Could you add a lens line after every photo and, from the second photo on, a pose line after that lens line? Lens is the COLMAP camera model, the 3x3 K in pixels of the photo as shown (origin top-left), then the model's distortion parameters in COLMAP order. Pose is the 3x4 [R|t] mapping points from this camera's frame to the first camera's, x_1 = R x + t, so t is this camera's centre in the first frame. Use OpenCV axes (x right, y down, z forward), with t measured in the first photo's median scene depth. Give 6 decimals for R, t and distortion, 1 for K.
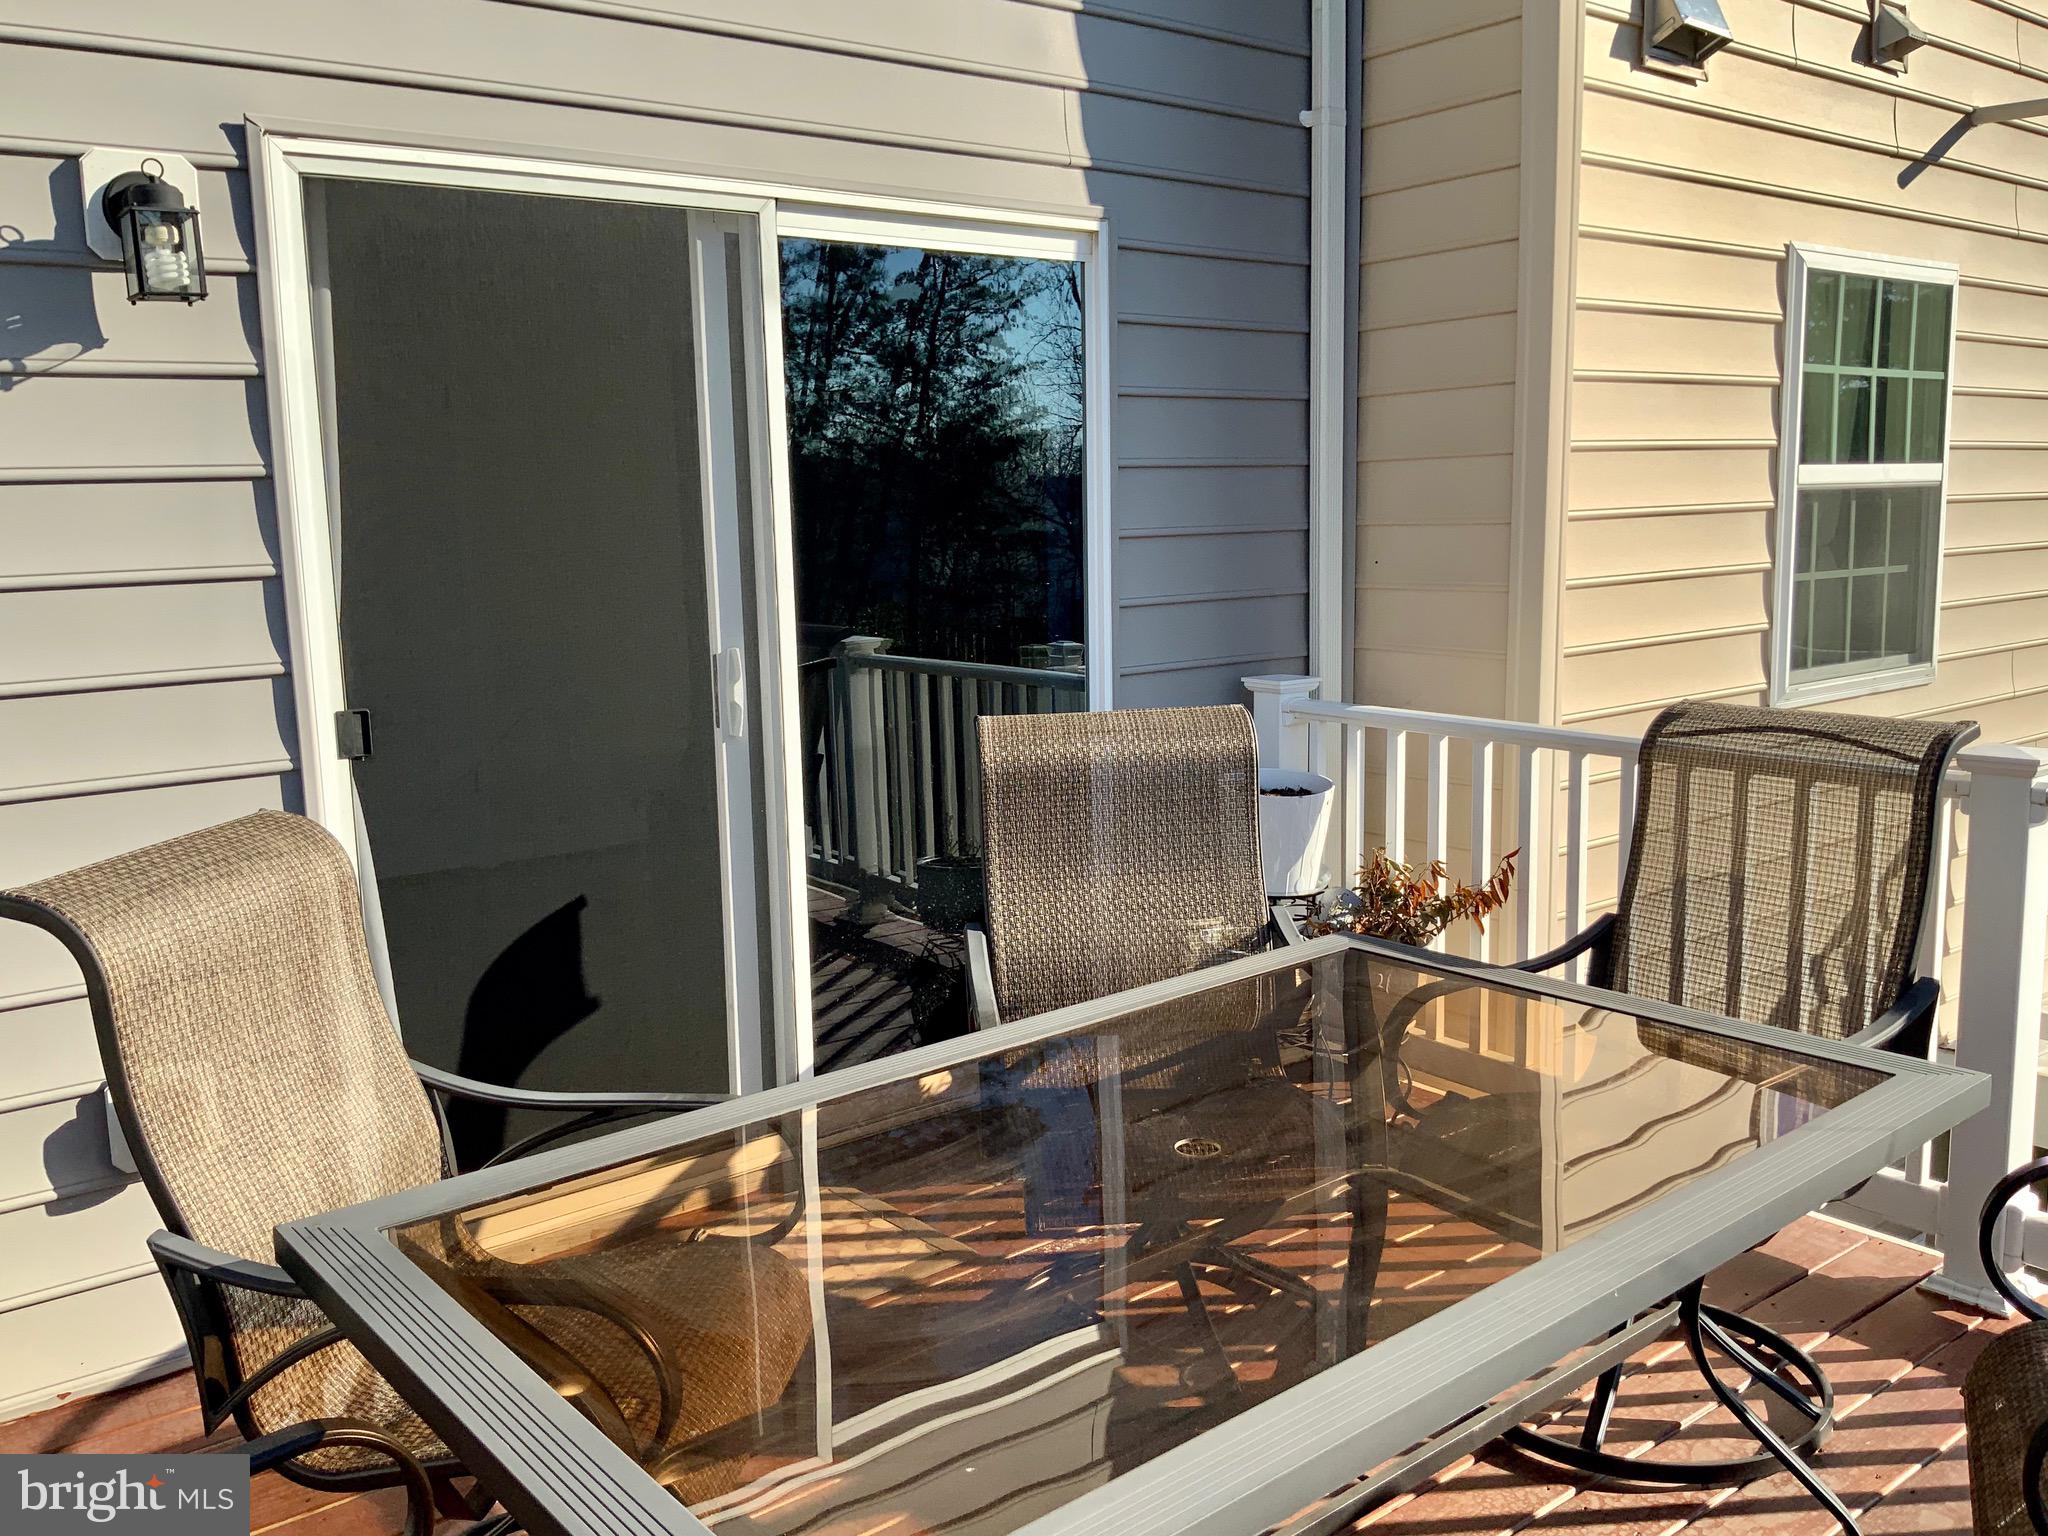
lens RADIAL K [[1736.0, 0, 1032.5], [0, 1736.0, 765.5], [0, 0, 1]] dist [0.070029, -0.145043]
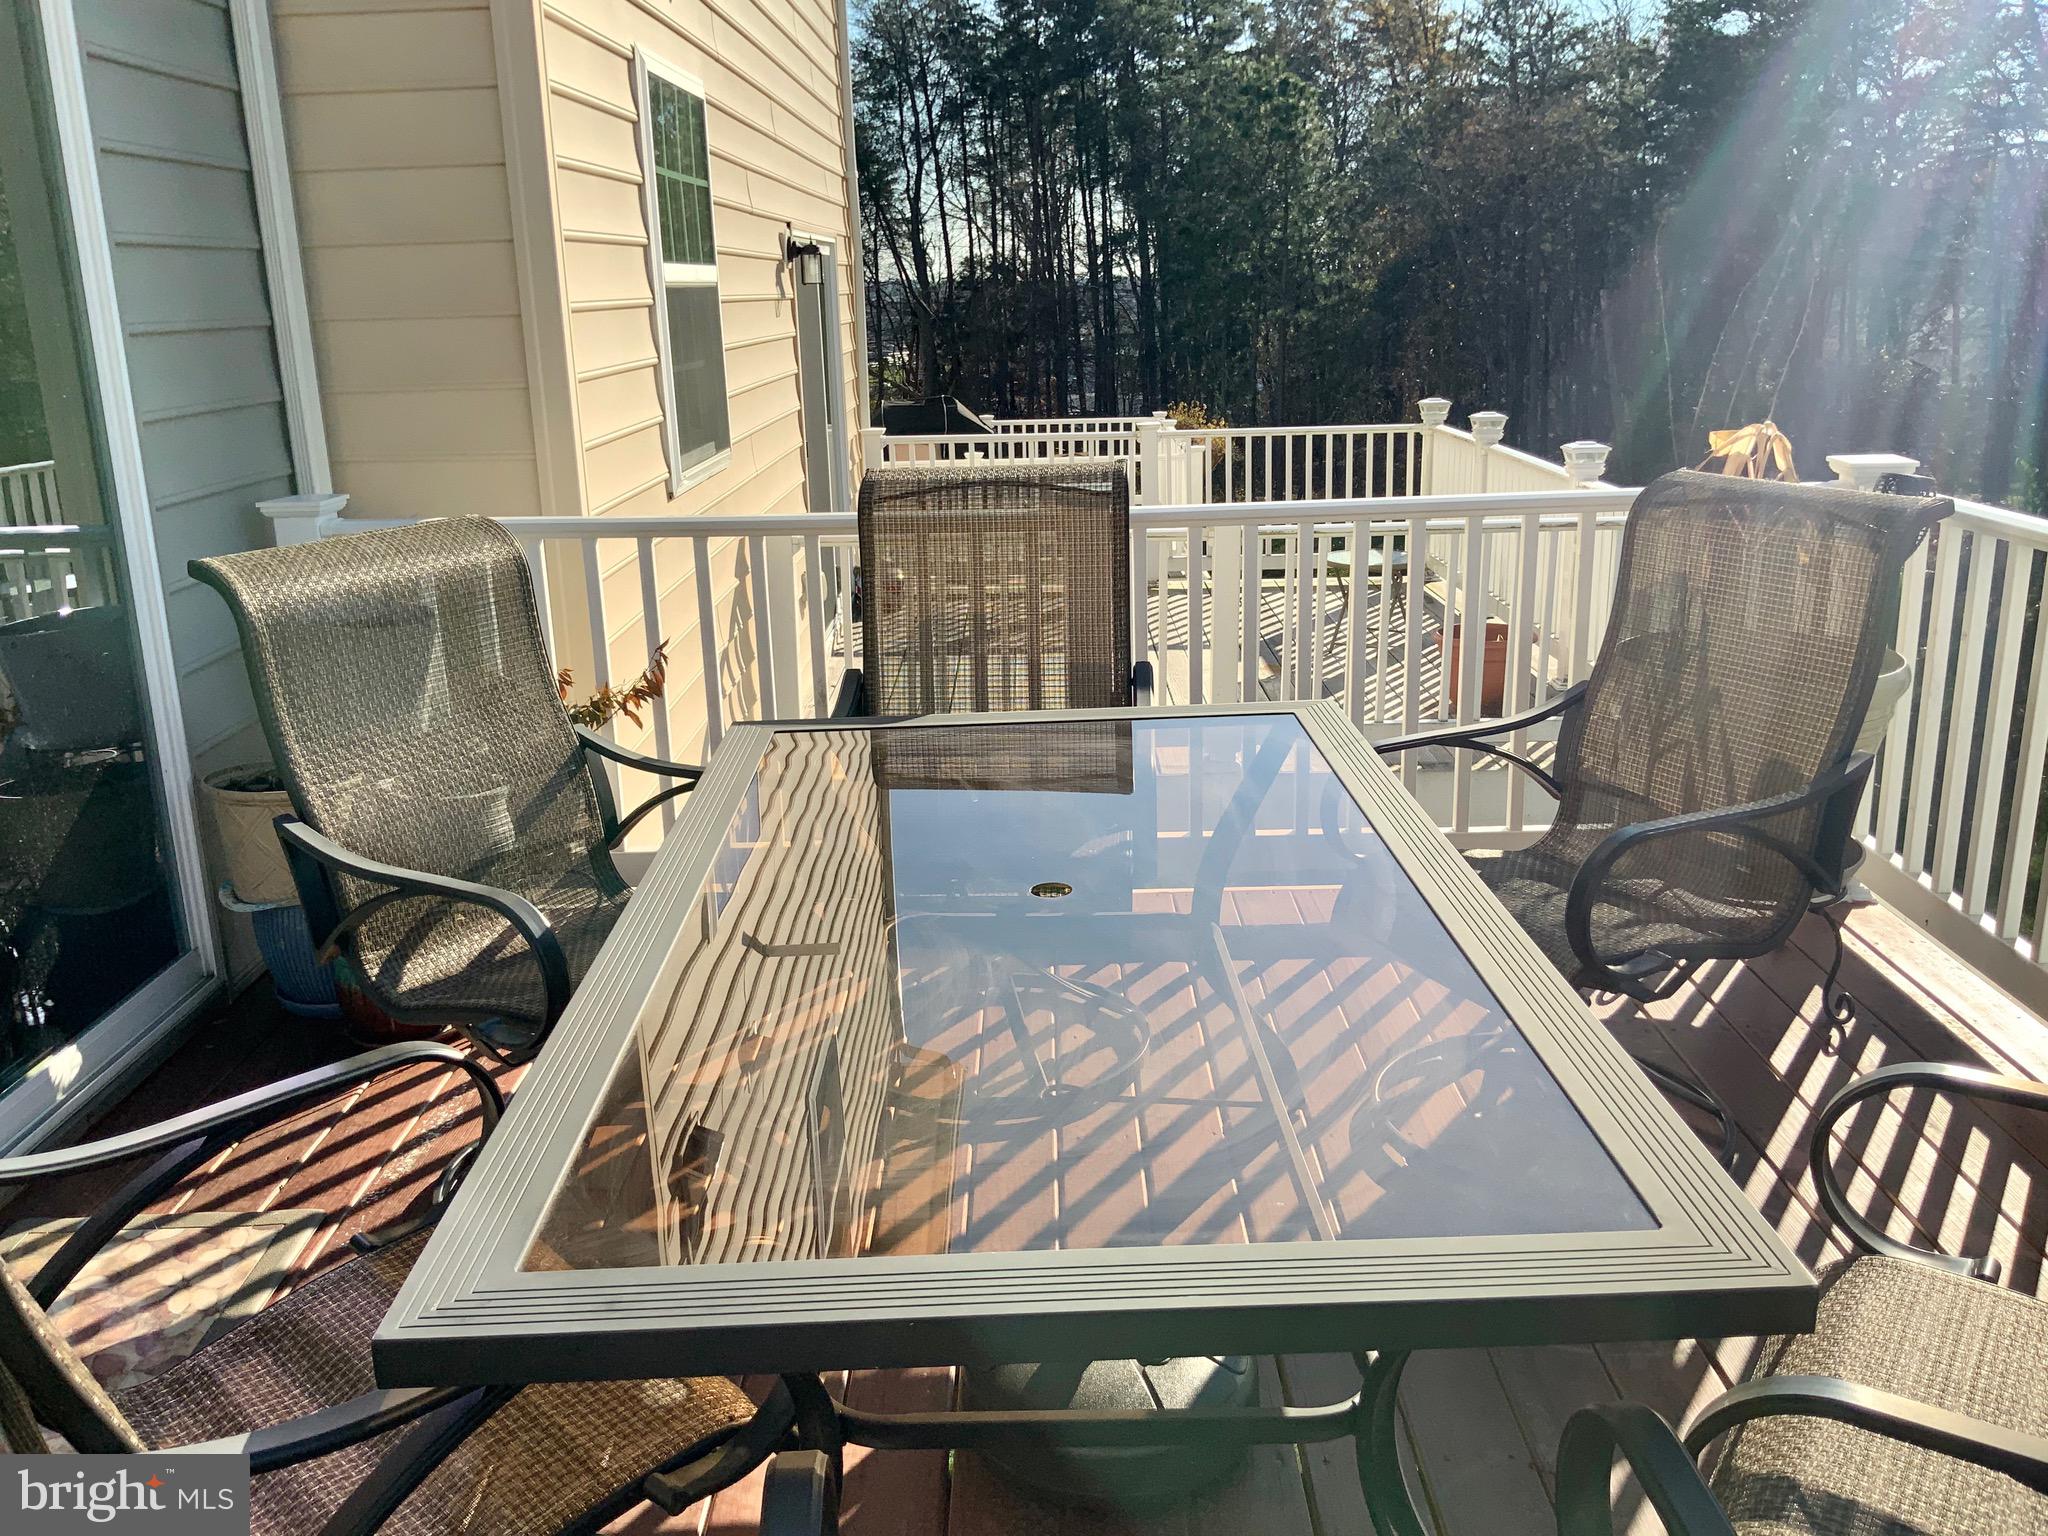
lens RADIAL K [[1736.0, 0, 1017.7], [0, 1736.0, 753.2], [0, 0, 1]] dist [0.070029, -0.145043]
pose [[0.621172, -0.196693, 0.758589, -0.318395], [0.130852, 0.980433, 0.147066, -0.007825], [-0.772673, 0.007910, 0.634756, 0.173619]]
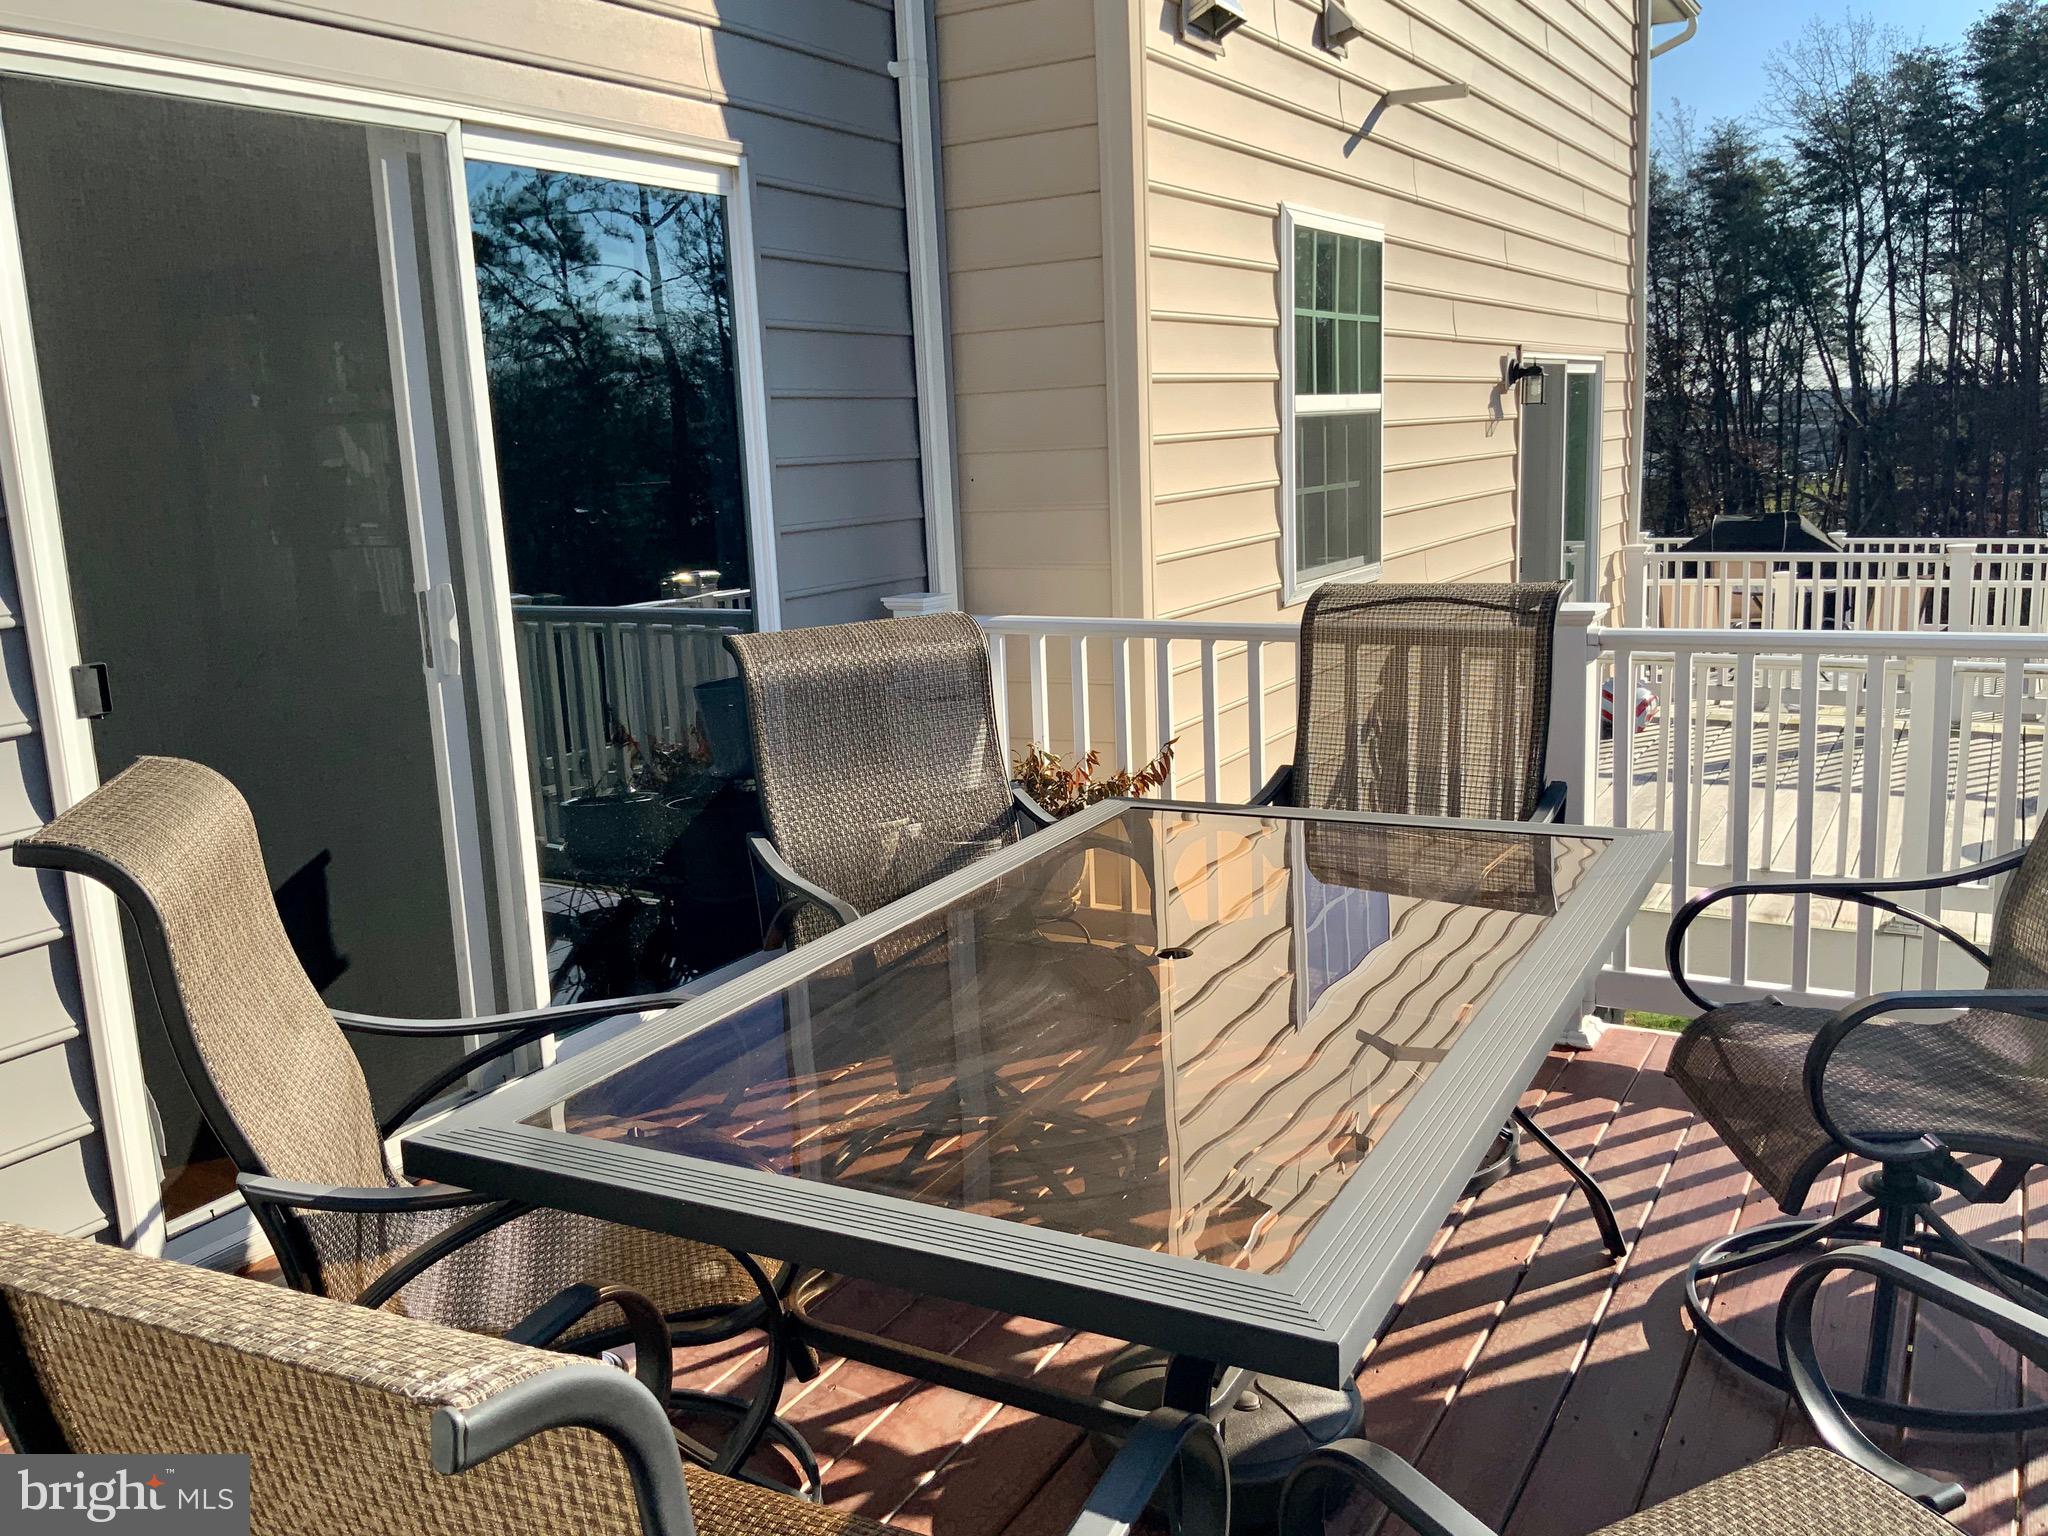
lens RADIAL K [[1736.0, 0, 1023.9], [0, 1736.0, 772.8], [0, 0, 1]] dist [0.070029, -0.145043]
pose [[0.924275, -0.089284, 0.371139, -0.203348], [0.078794, 0.995947, 0.043365, 0.017067], [-0.373506, -0.010837, 0.927564, -0.021767]]
